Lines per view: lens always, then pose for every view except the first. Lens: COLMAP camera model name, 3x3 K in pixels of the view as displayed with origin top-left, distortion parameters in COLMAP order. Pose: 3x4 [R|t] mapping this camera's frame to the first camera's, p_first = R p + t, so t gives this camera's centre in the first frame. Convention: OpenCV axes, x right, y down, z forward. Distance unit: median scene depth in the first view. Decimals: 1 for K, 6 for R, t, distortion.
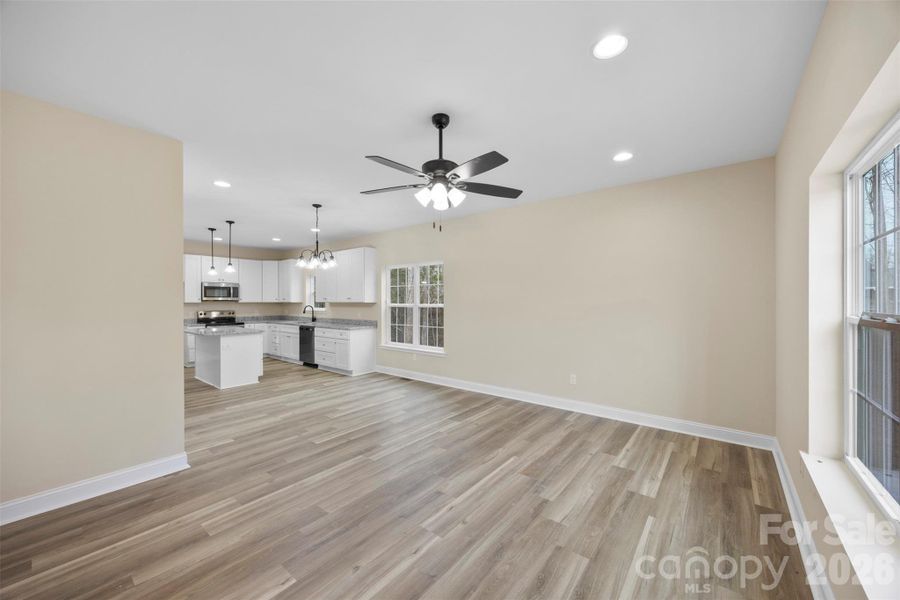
lens RADIAL K [[340.5, 0, 456.7], [0, 340.5, 298.1], [0, 0, 1]] dist [-0.008285, -0.000546]
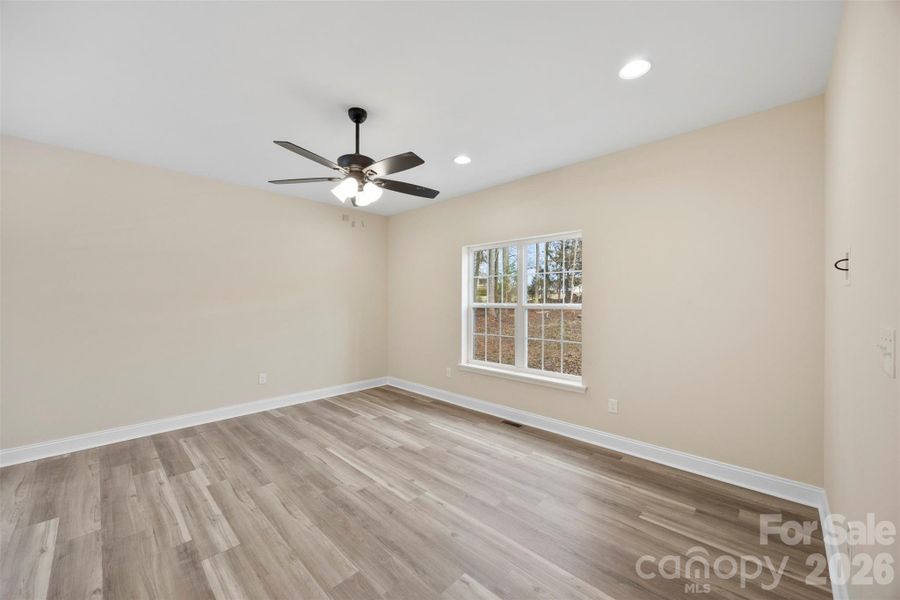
lens RADIAL K [[340.5, 0, 451.7], [0, 340.5, 294.1], [0, 0, 1]] dist [-0.008285, -0.000546]
pose [[0.086869, 0.020300, 0.996013, -0.833952], [-0.011604, 0.999745, -0.019364, 0.011004], [-0.996152, -0.009875, 0.087082, 0.530984]]
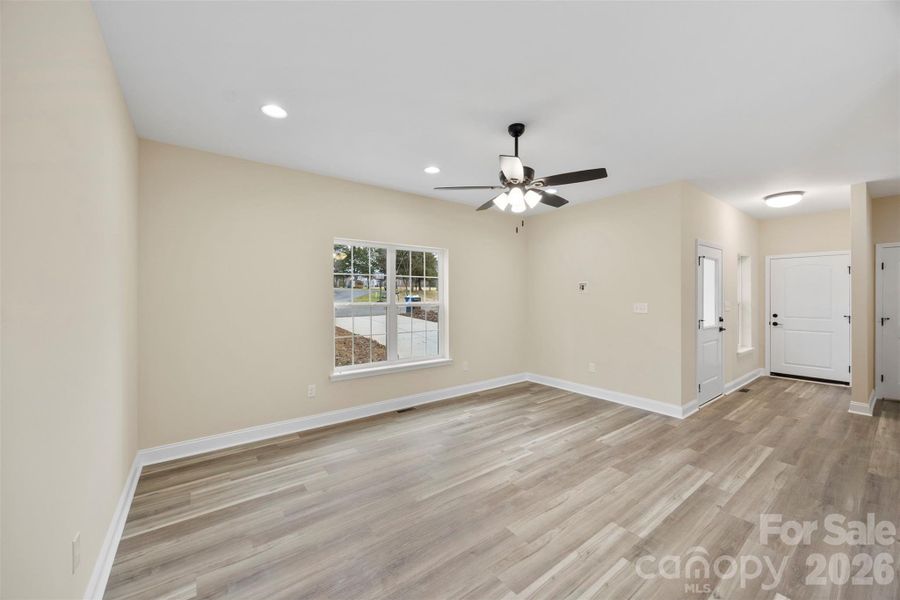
lens RADIAL K [[340.5, 0, 457.0], [0, 340.5, 295.8], [0, 0, 1]] dist [-0.008285, -0.000546]
pose [[-0.969313, 0.009909, 0.245629, -0.104854], [0.006212, 0.999856, -0.015819, 0.018821], [-0.245750, -0.013808, -0.969235, 1.715353]]
